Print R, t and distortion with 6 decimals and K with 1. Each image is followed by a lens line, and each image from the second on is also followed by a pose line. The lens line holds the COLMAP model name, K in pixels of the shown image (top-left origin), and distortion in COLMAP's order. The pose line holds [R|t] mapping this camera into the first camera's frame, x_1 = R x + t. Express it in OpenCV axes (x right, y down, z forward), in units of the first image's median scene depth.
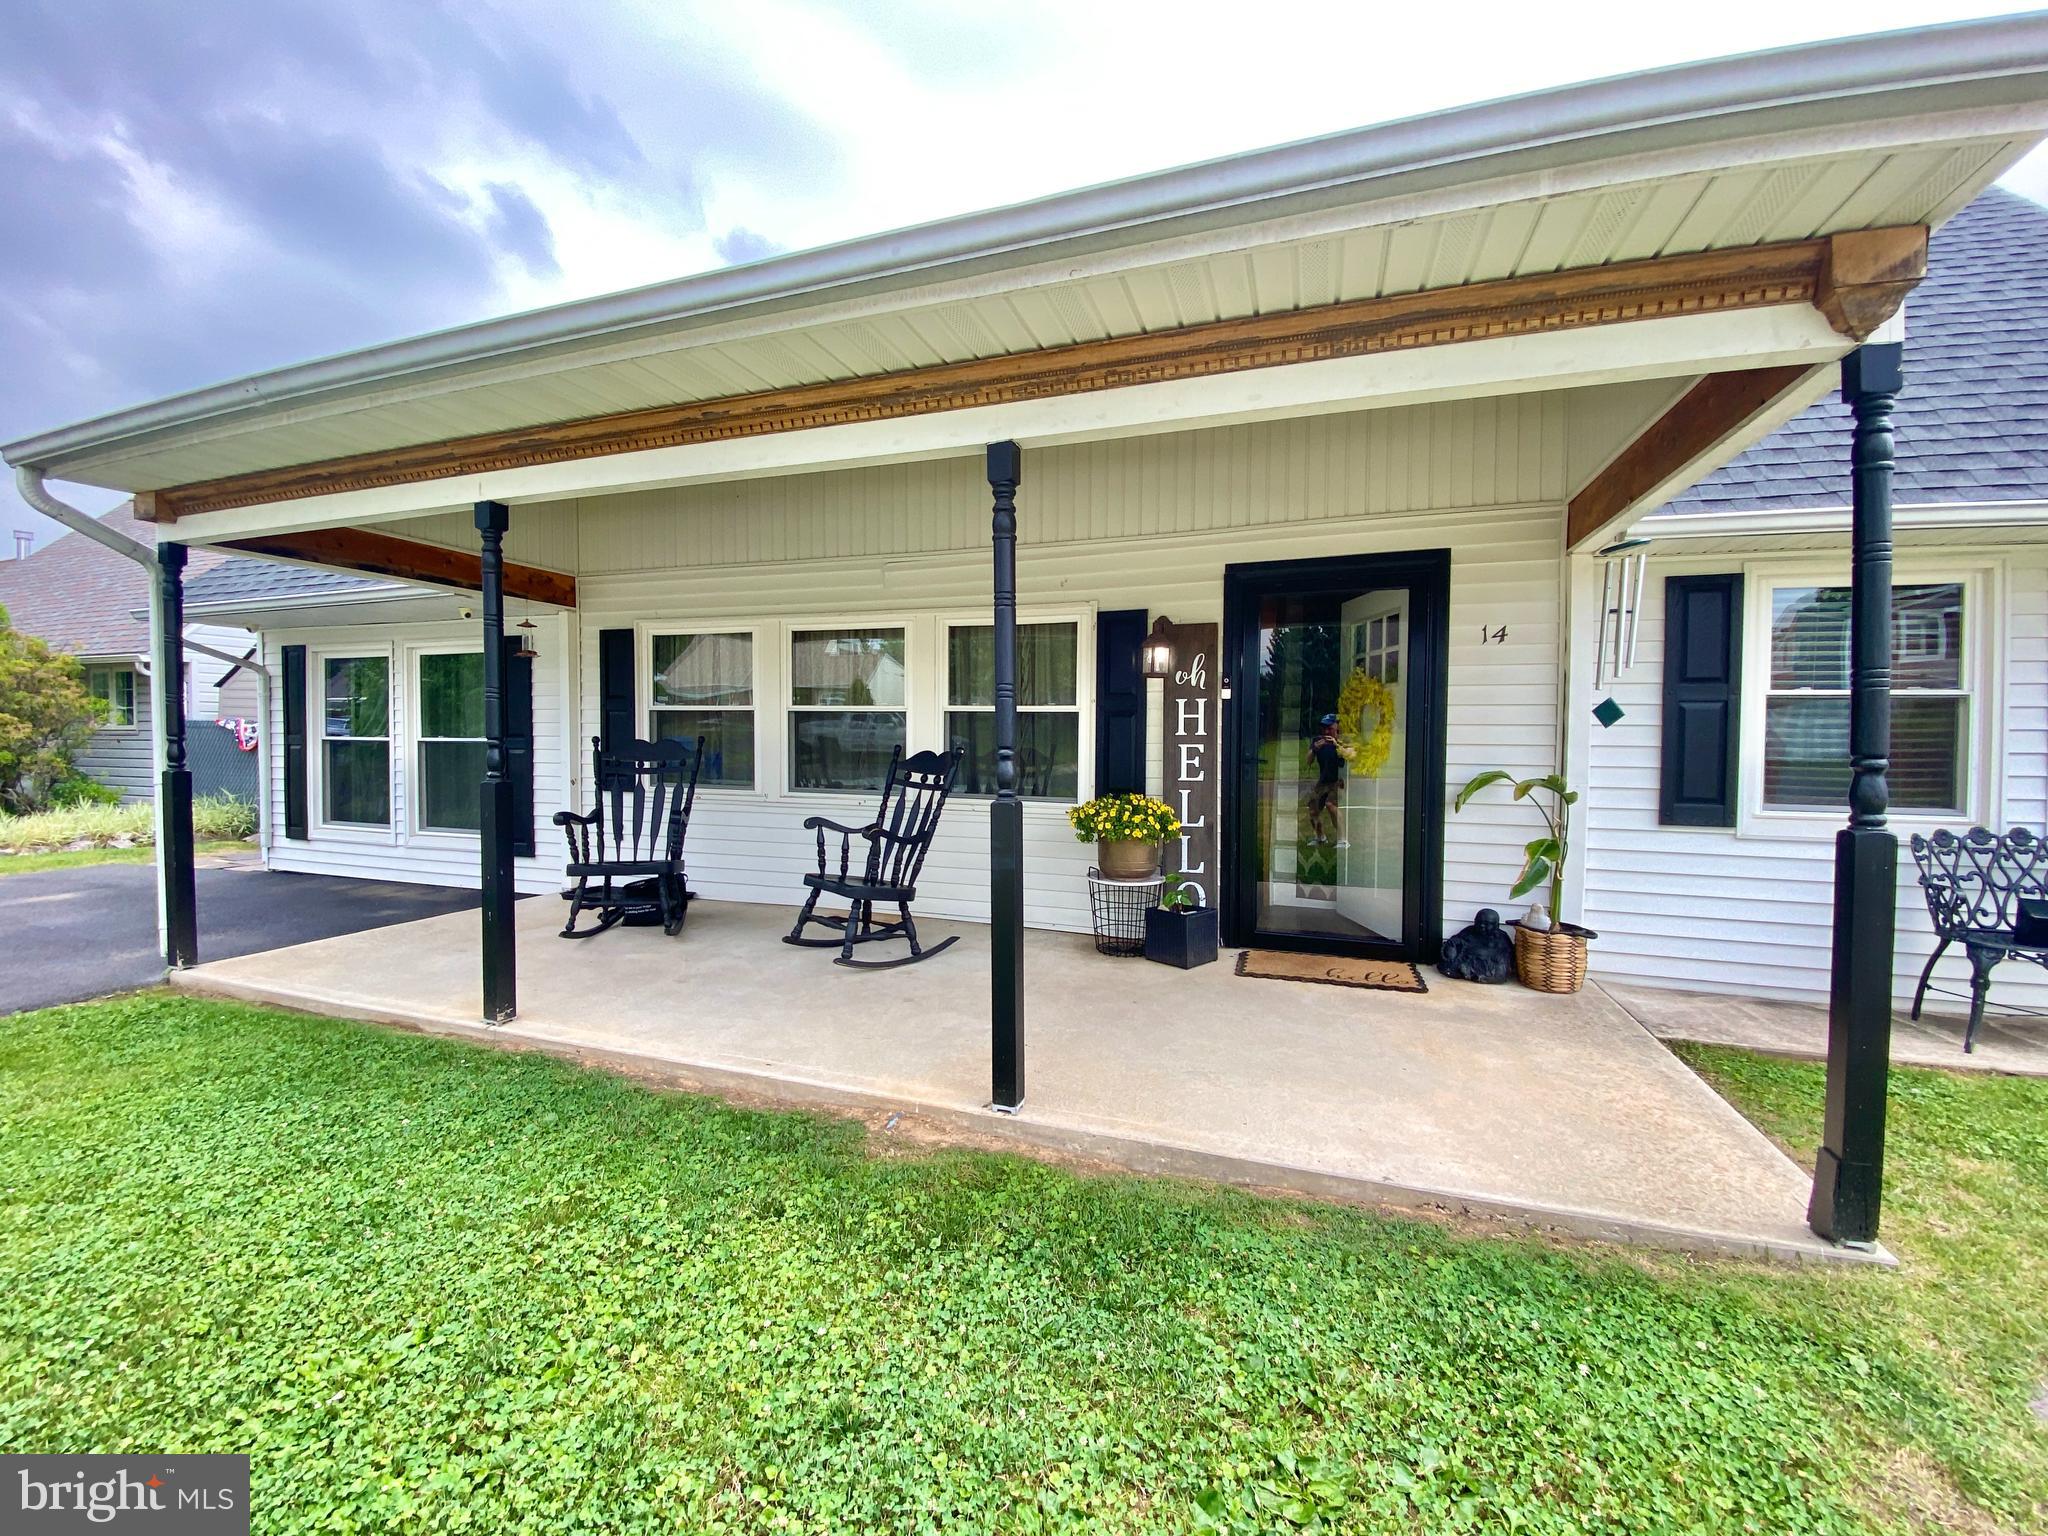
lens RADIAL K [[831.2, 0, 1022.8], [0, 831.2, 760.2], [0, 0, 1]] dist [0.018213, -0.019571]
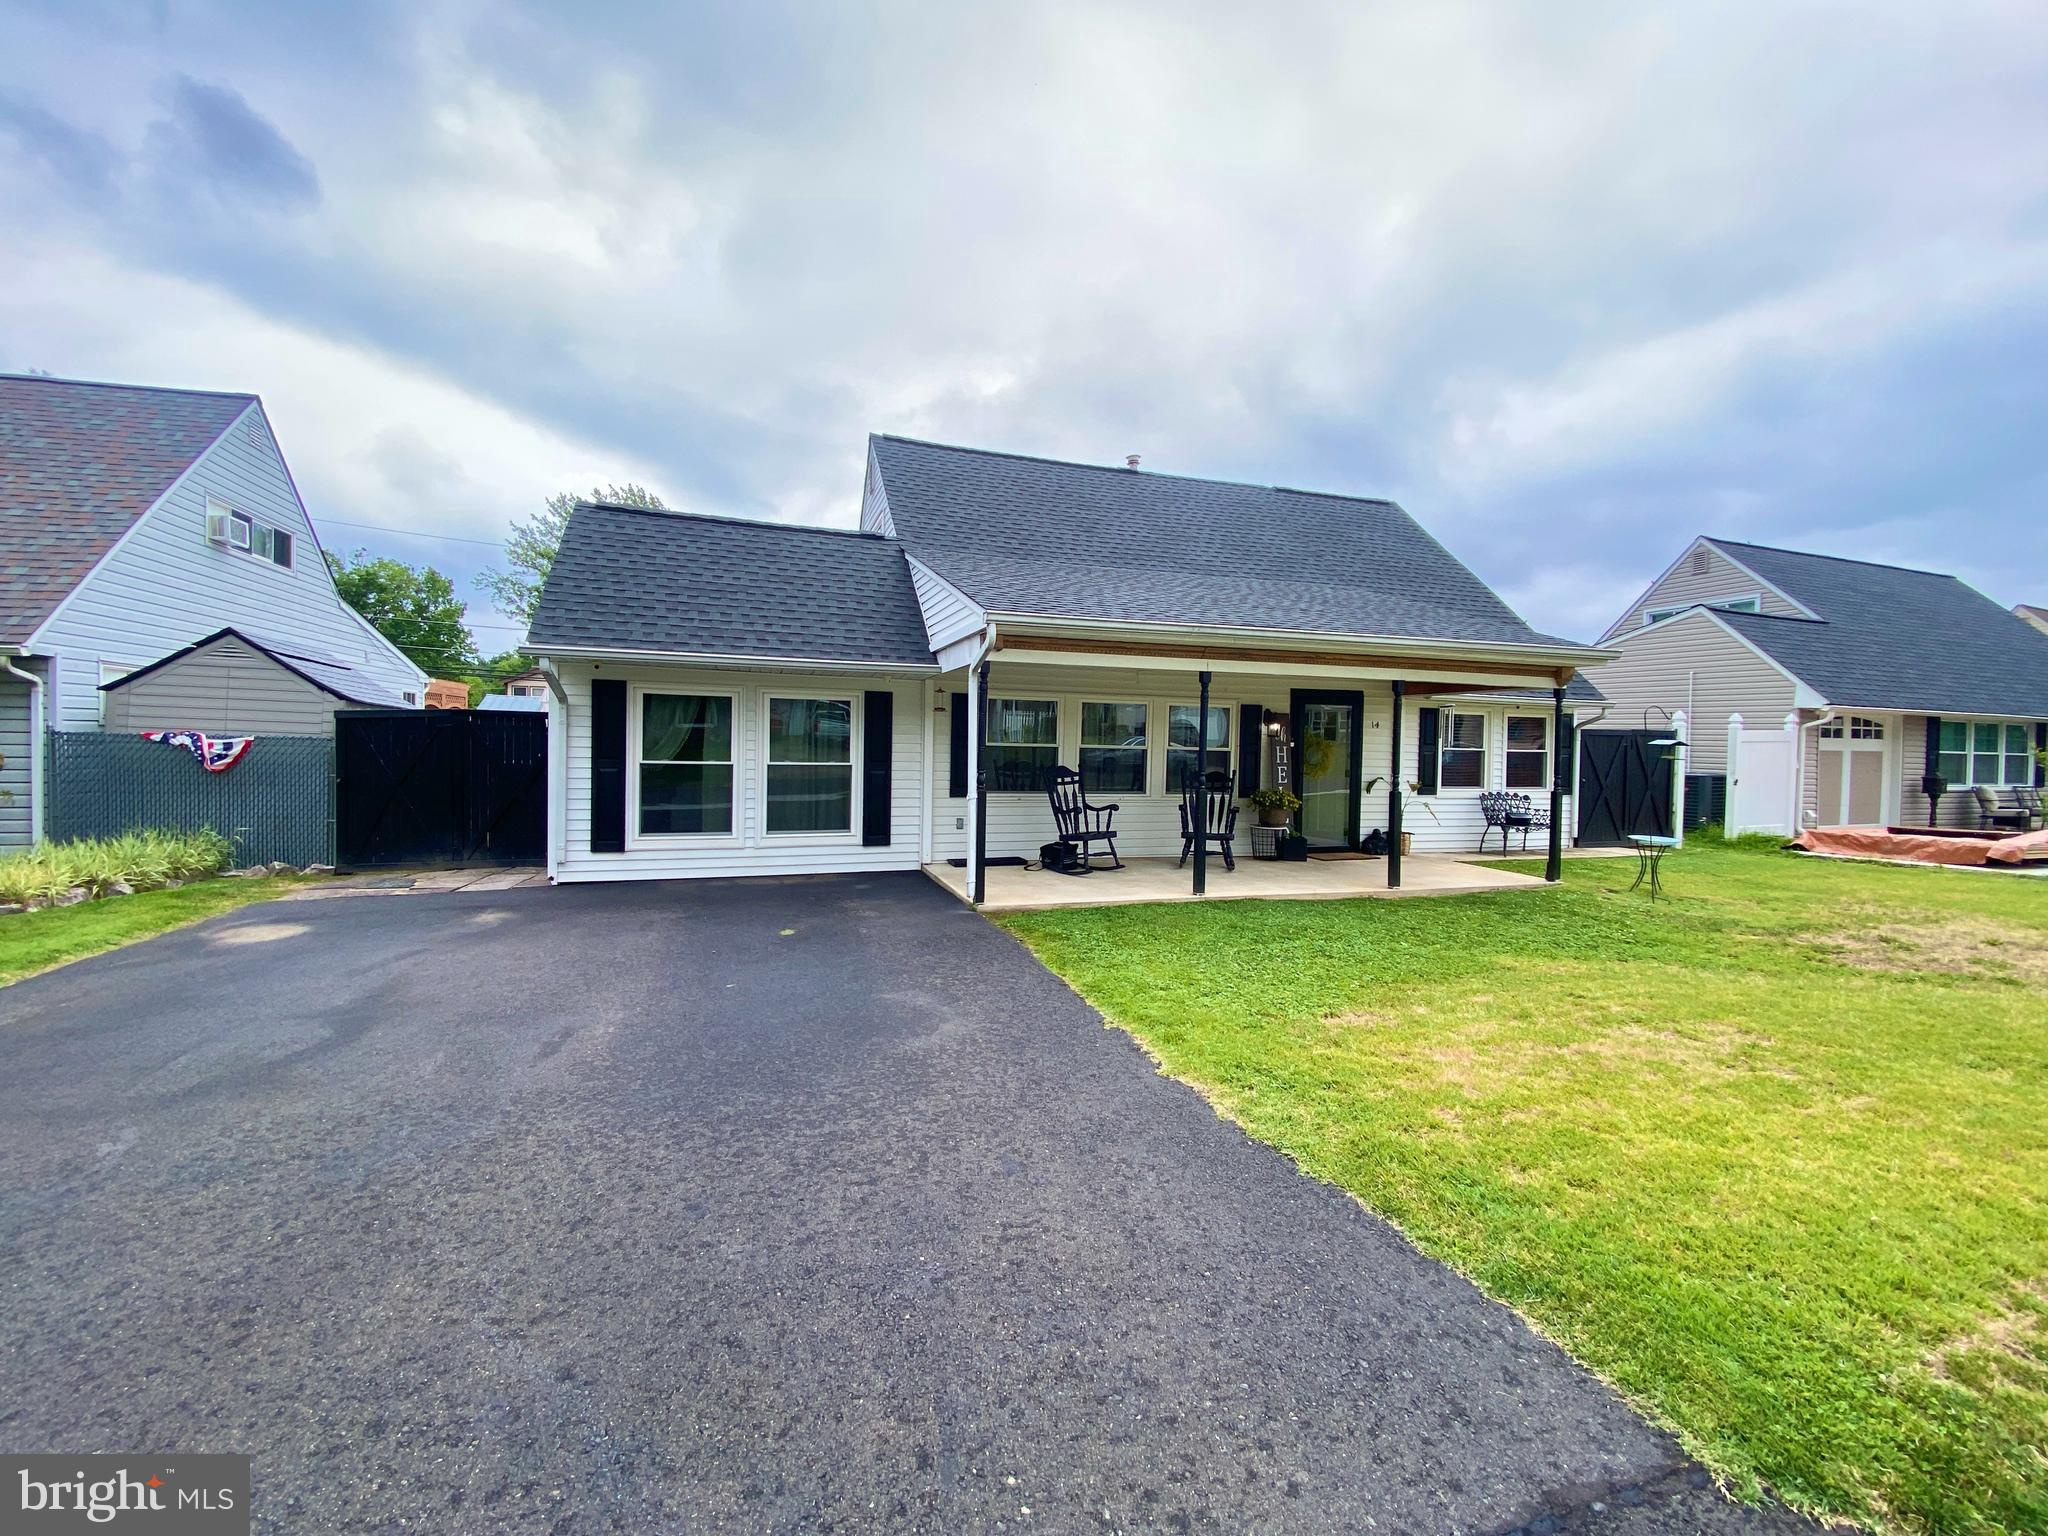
lens RADIAL K [[831.2, 0, 1034.8], [0, 831.2, 765.8], [0, 0, 1]] dist [0.018213, -0.019571]
pose [[0.790974, -0.009368, 0.611779, -1.692221], [0.004383, 0.999944, 0.009644, -0.045683], [-0.611835, -0.004947, 0.790970, -0.374262]]
